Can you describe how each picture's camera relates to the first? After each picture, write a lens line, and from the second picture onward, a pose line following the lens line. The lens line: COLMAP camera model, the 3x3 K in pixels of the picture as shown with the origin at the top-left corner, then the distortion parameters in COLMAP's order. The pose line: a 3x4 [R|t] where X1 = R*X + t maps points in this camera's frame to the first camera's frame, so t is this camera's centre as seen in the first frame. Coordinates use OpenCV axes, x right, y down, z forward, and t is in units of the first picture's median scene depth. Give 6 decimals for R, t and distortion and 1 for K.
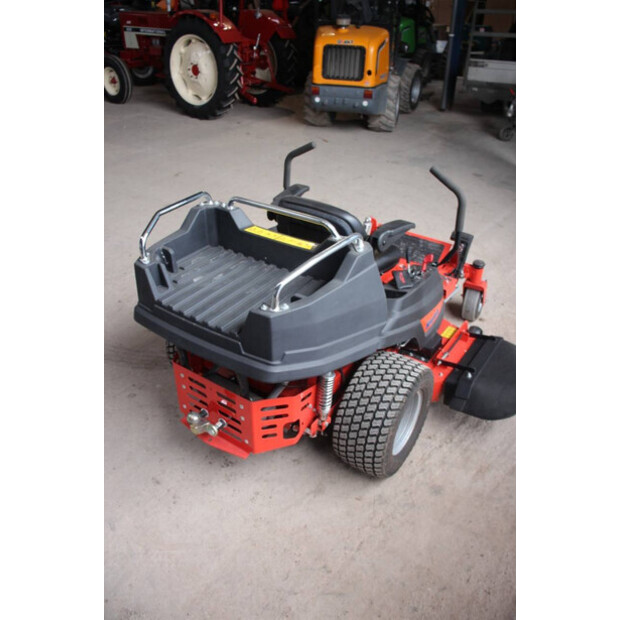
lens RADIAL K [[524.5, 0, 310.0], [0, 524.5, 310.0], [0, 0, 1]] dist [-0.160228, 0.139734]
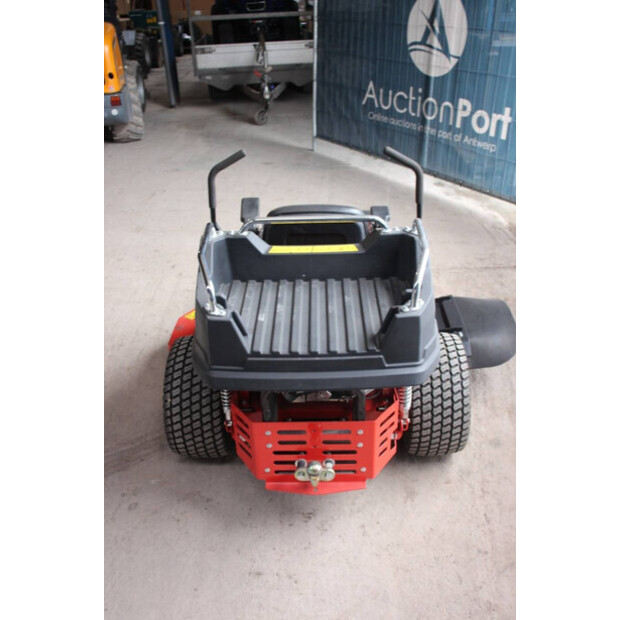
lens RADIAL K [[589.8, 0, 310.0], [0, 589.8, 310.0], [0, 0, 1]] dist [-0.063461, 0.015166]
pose [[0.832665, -0.306928, 0.460938, -0.521818], [0.324707, 0.944855, 0.042588, -0.076208], [-0.448591, 0.114208, 0.886410, 0.080983]]
